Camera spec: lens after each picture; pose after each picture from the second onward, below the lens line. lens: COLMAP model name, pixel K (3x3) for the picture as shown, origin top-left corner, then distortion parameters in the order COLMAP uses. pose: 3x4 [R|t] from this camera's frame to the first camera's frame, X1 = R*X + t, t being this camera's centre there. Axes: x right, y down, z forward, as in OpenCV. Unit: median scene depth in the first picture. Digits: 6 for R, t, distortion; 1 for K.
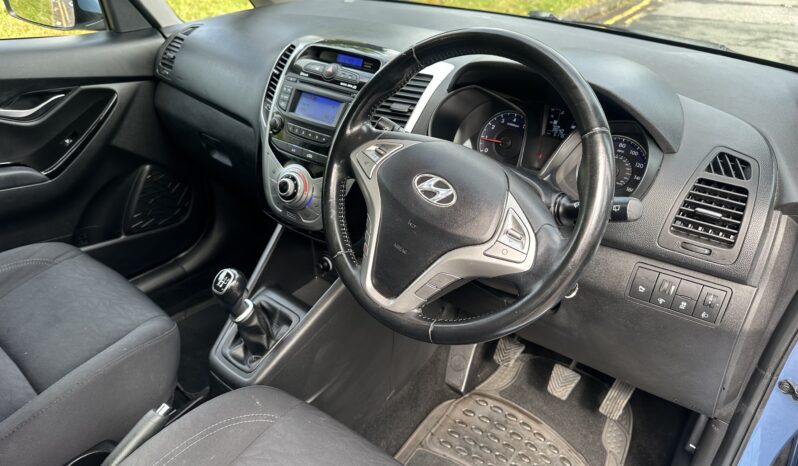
lens RADIAL K [[556.0, 0, 400.6], [0, 556.0, 232.3], [0, 0, 1]] dist [0.023018, -0.047685]
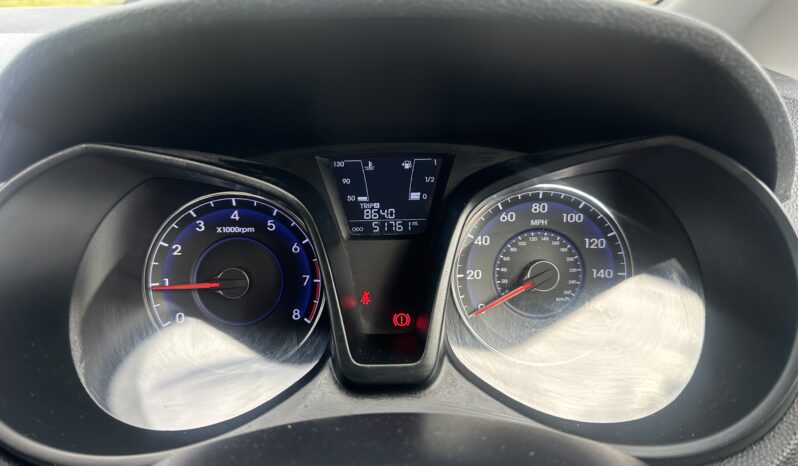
lens RADIAL K [[556.0, 0, 380.5], [0, 556.0, 239.5], [0, 0, 1]] dist [0.023018, -0.047685]
pose [[0.748960, -0.314689, 0.583121, 0.061681], [0.344517, 0.936665, 0.062985, -0.177315], [-0.566009, 0.153722, 0.809940, 0.659712]]
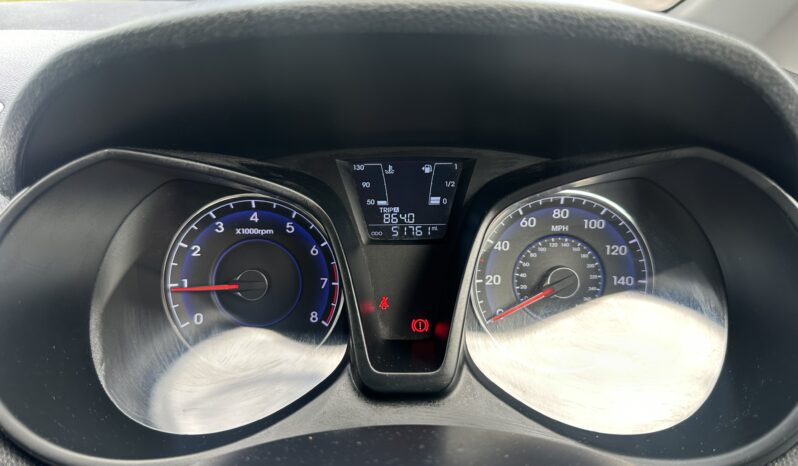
lens RADIAL K [[556.0, 0, 384.6], [0, 556.0, 235.0], [0, 0, 1]] dist [0.023018, -0.047685]
pose [[0.761128, -0.311154, 0.569093, 0.061917], [0.332767, 0.940470, 0.069151, -0.187612], [-0.556732, 0.136743, 0.819360, 0.662025]]
